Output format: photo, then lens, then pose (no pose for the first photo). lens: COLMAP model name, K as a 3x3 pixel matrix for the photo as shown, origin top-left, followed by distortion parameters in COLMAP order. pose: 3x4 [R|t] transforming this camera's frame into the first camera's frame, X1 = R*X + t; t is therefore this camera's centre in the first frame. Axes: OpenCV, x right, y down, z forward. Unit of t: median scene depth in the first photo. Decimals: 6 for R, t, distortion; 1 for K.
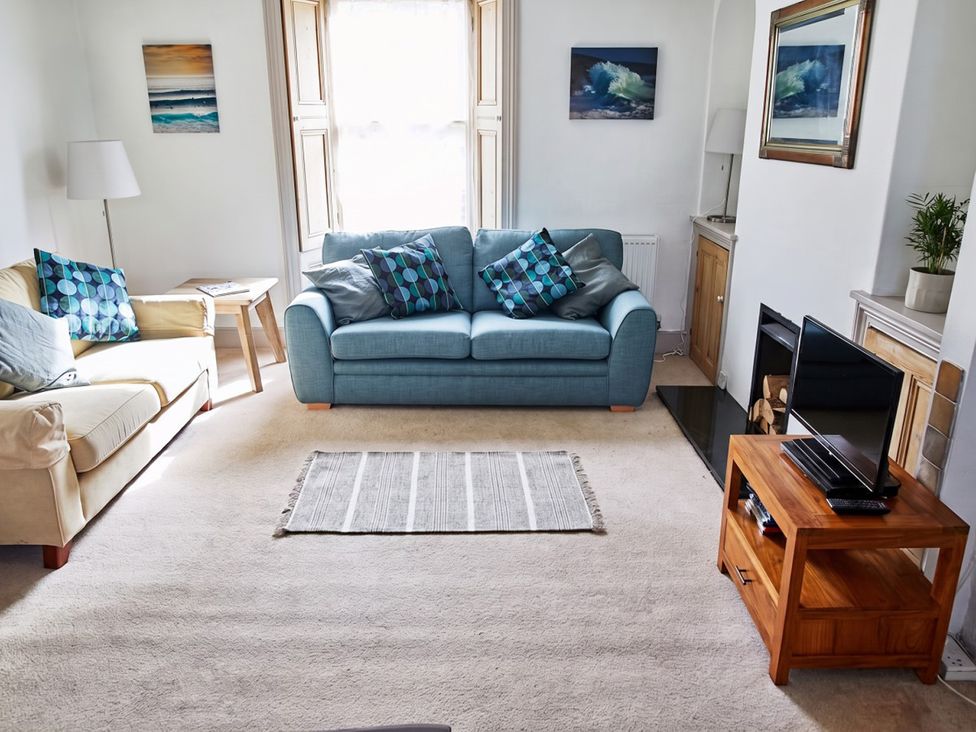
lens RADIAL K [[752.6, 0, 488.0], [0, 752.6, 366.0], [0, 0, 1]] dist [-0.050559, 0.005636]
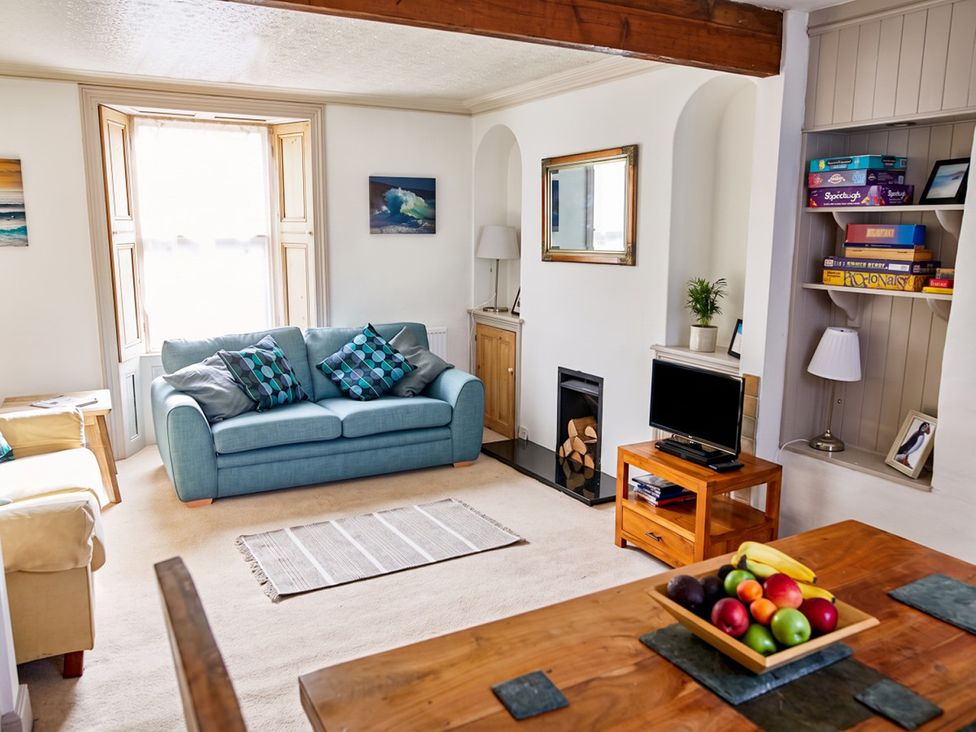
lens RADIAL K [[752.6, 0, 488.0], [0, 752.6, 366.0], [0, 0, 1]] dist [-0.050559, 0.005636]
pose [[0.875673, -0.080000, 0.476232, -0.341837], [0.146678, 0.983653, -0.104465, 0.032504], [-0.460089, 0.161330, 0.873093, -0.104920]]
